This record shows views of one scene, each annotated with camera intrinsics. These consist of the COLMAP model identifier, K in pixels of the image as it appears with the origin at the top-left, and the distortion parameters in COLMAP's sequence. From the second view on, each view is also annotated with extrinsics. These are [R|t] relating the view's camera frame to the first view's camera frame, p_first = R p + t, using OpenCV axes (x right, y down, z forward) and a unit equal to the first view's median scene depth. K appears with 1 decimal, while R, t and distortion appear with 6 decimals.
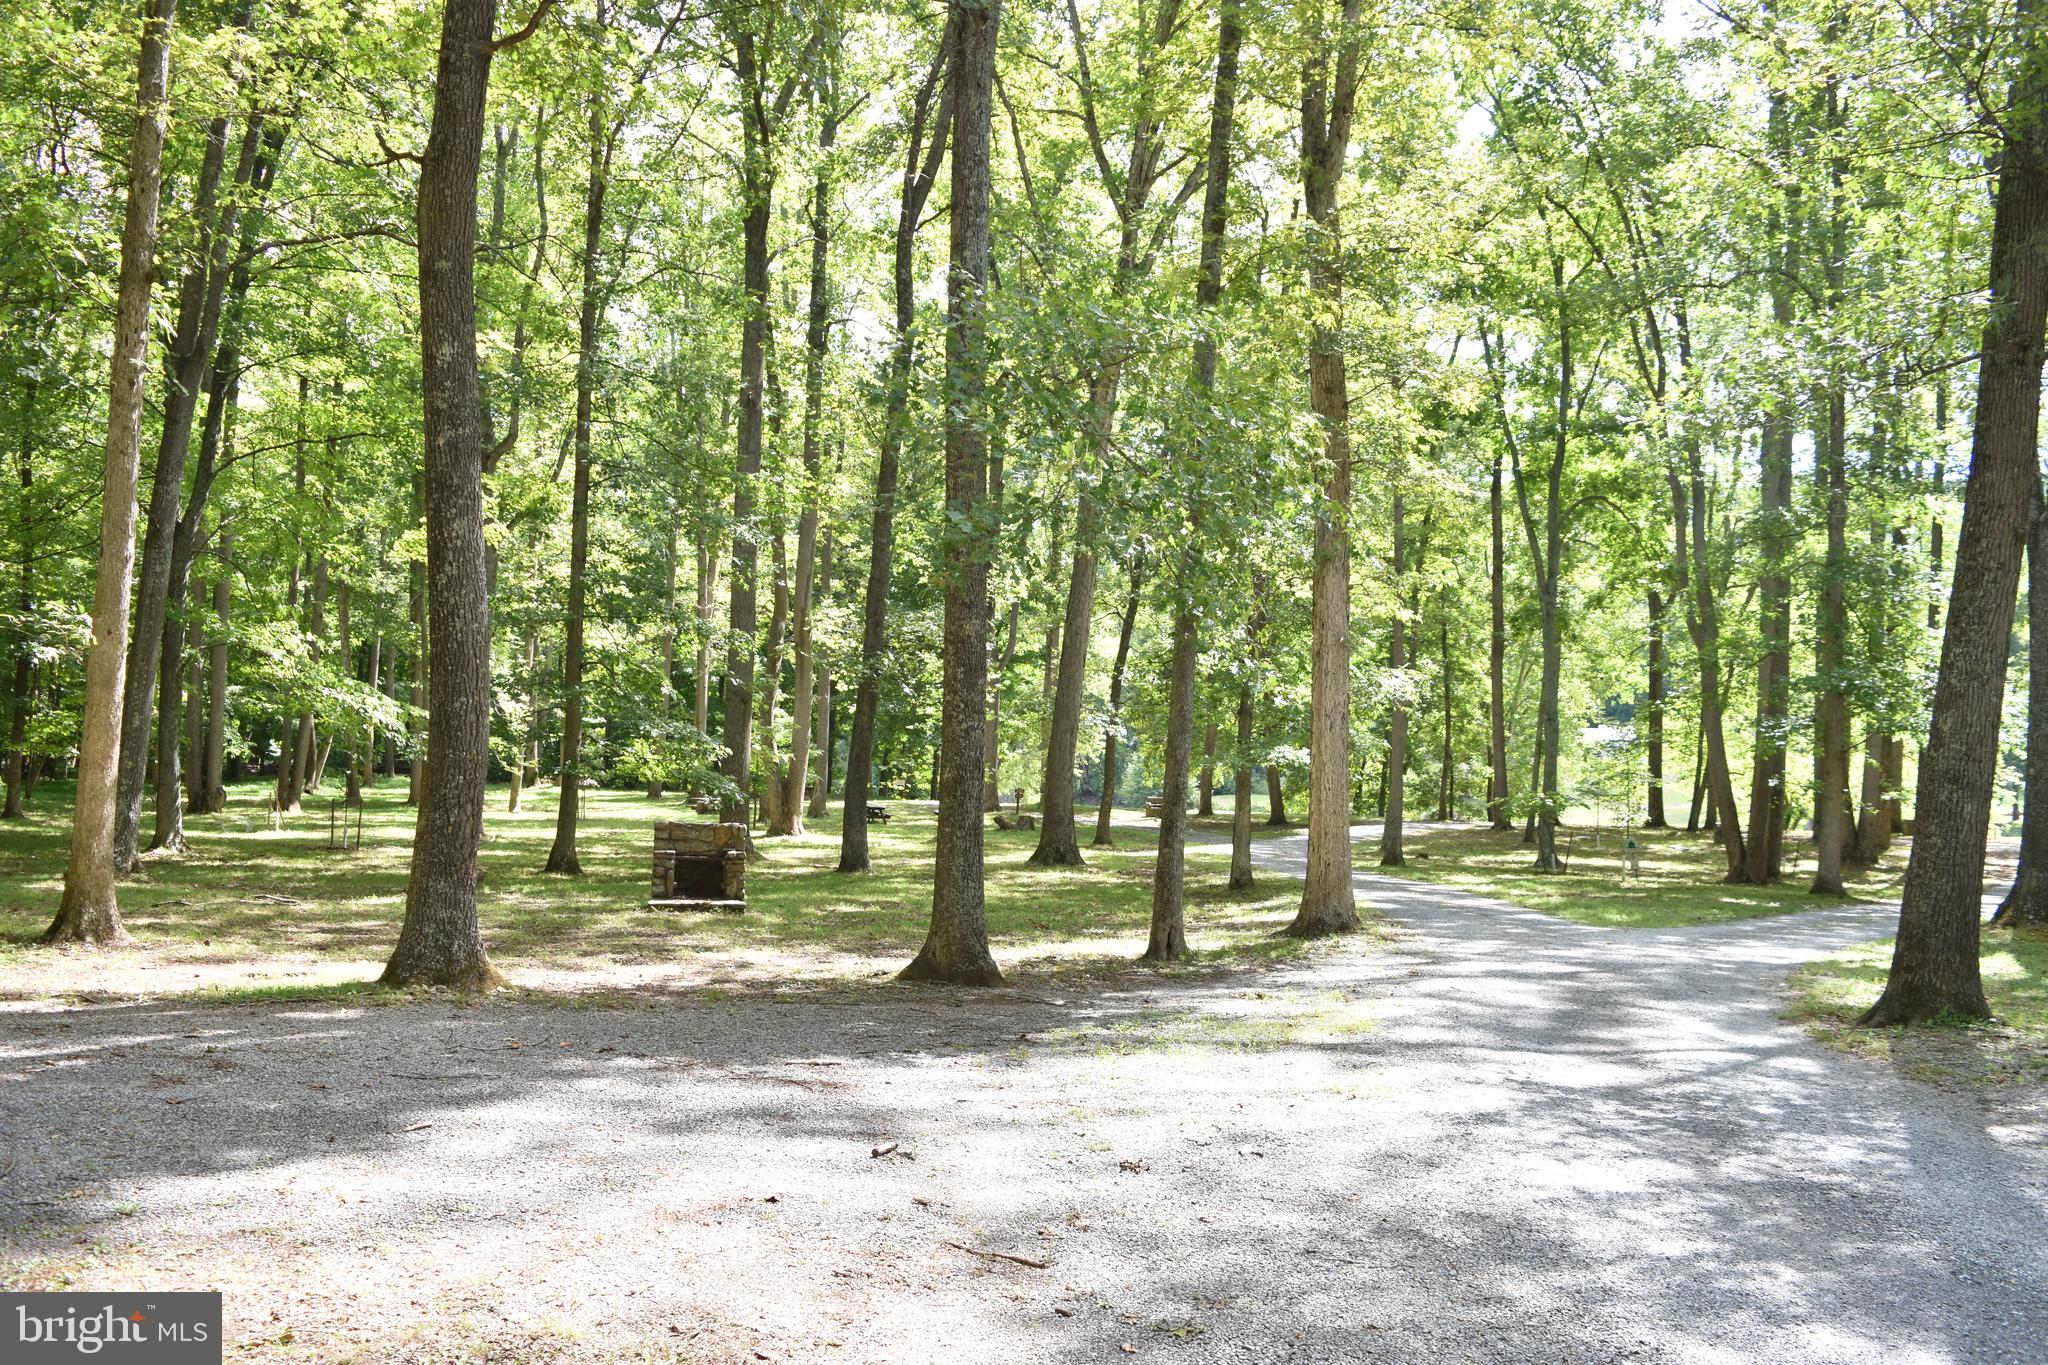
lens RADIAL K [[1602.7, 0, 1016.0], [0, 1602.7, 687.4], [0, 0, 1]] dist [-0.093647, 0.025435]
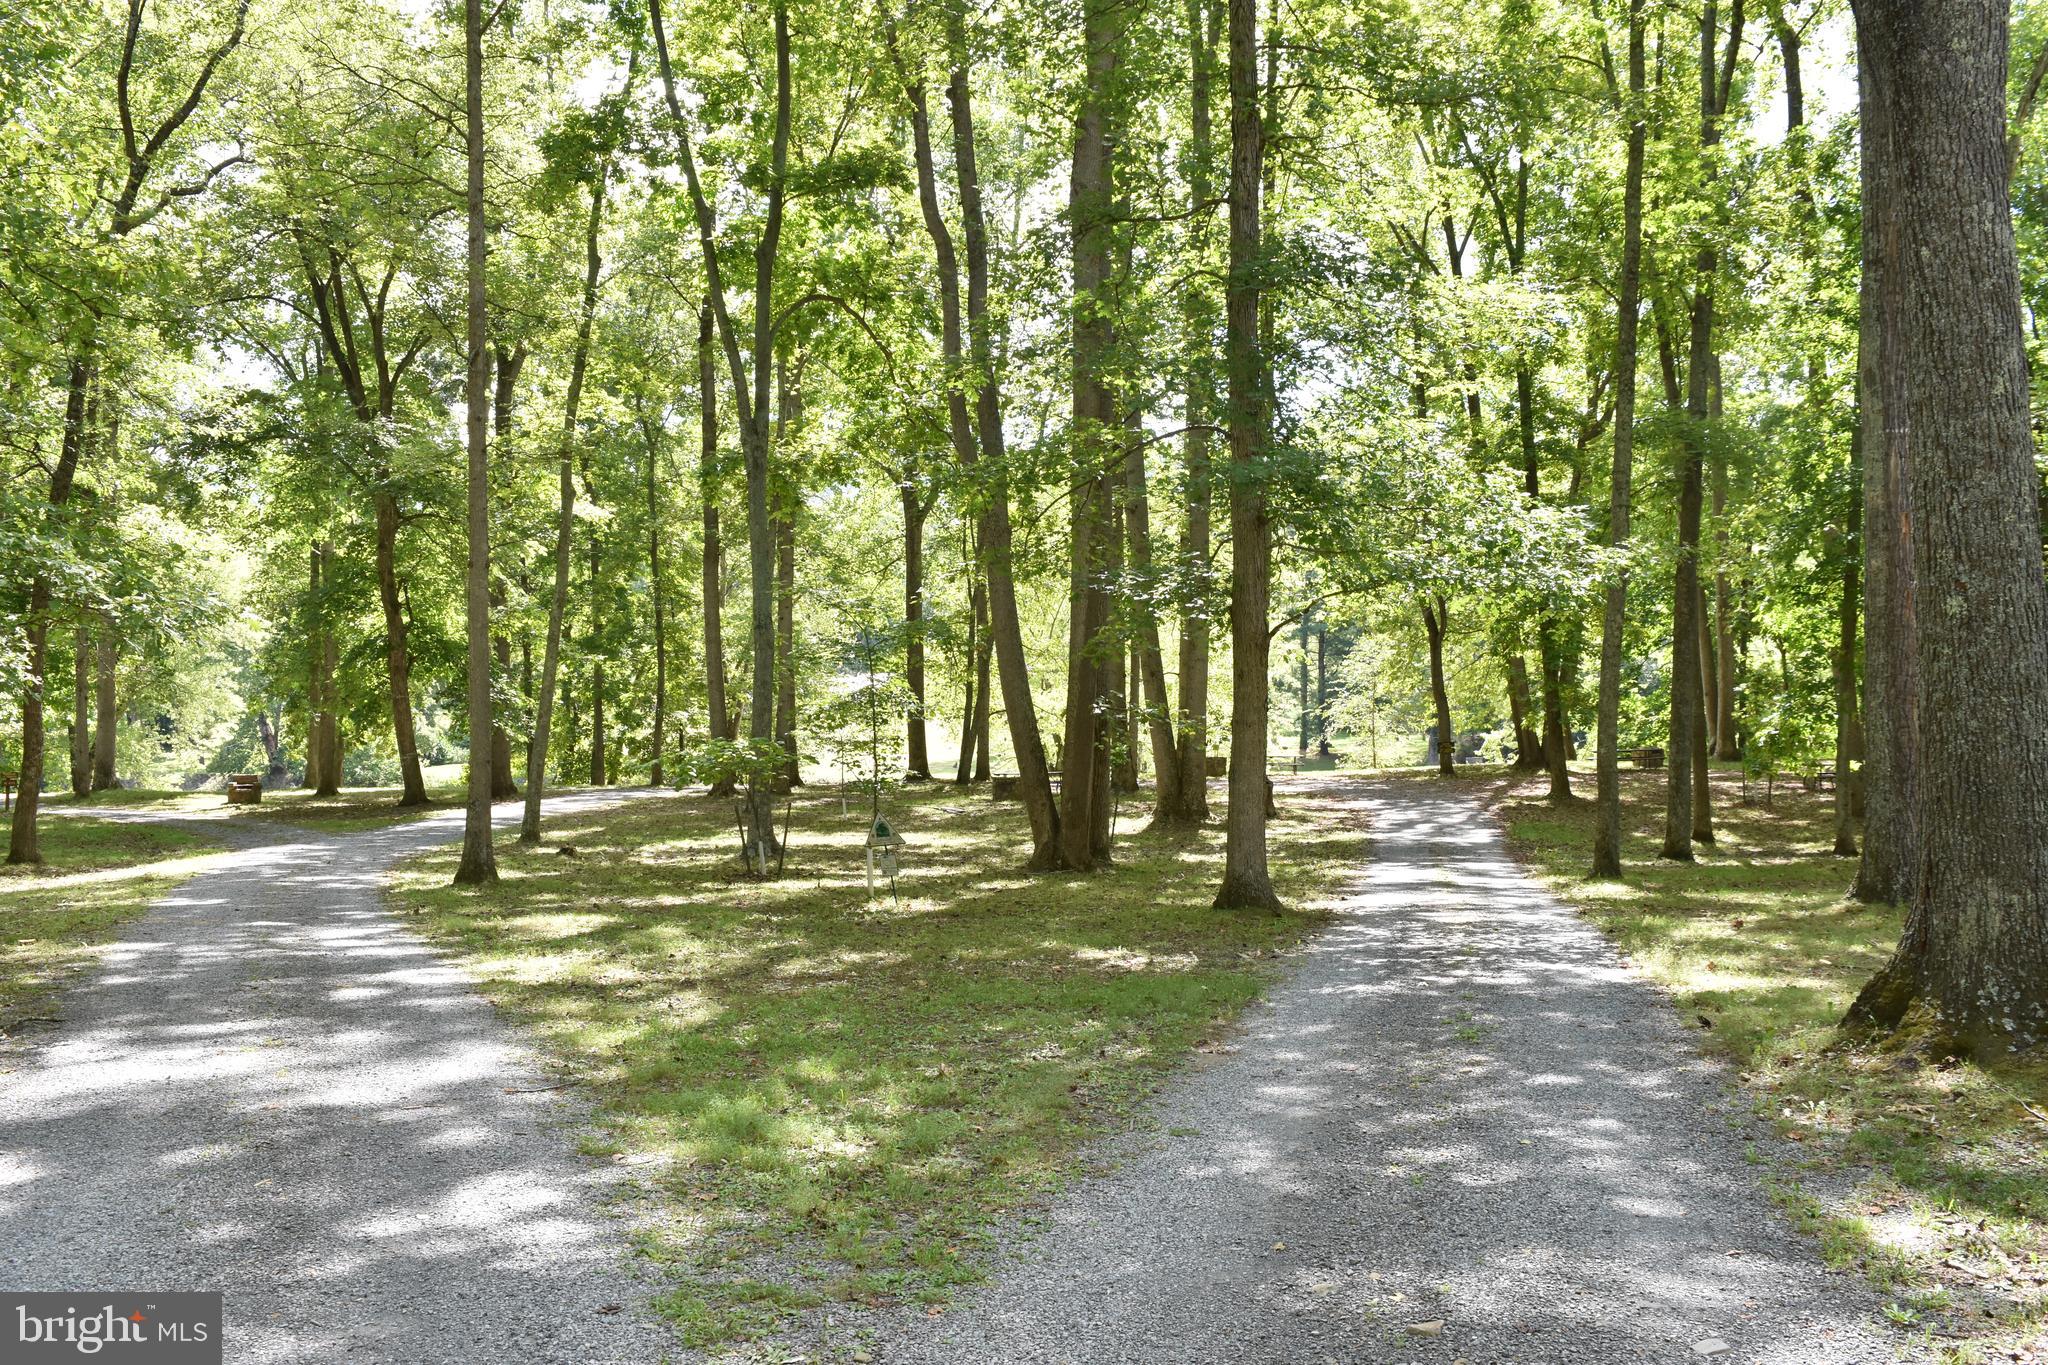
lens RADIAL K [[1602.7, 0, 1023.2], [0, 1602.7, 676.2], [0, 0, 1]] dist [-0.093647, 0.025435]
pose [[0.898570, -0.015537, 0.438555, 0.134200], [0.010568, 0.999849, 0.013769, 0.032448], [-0.438702, -0.007738, 0.898599, 0.334673]]
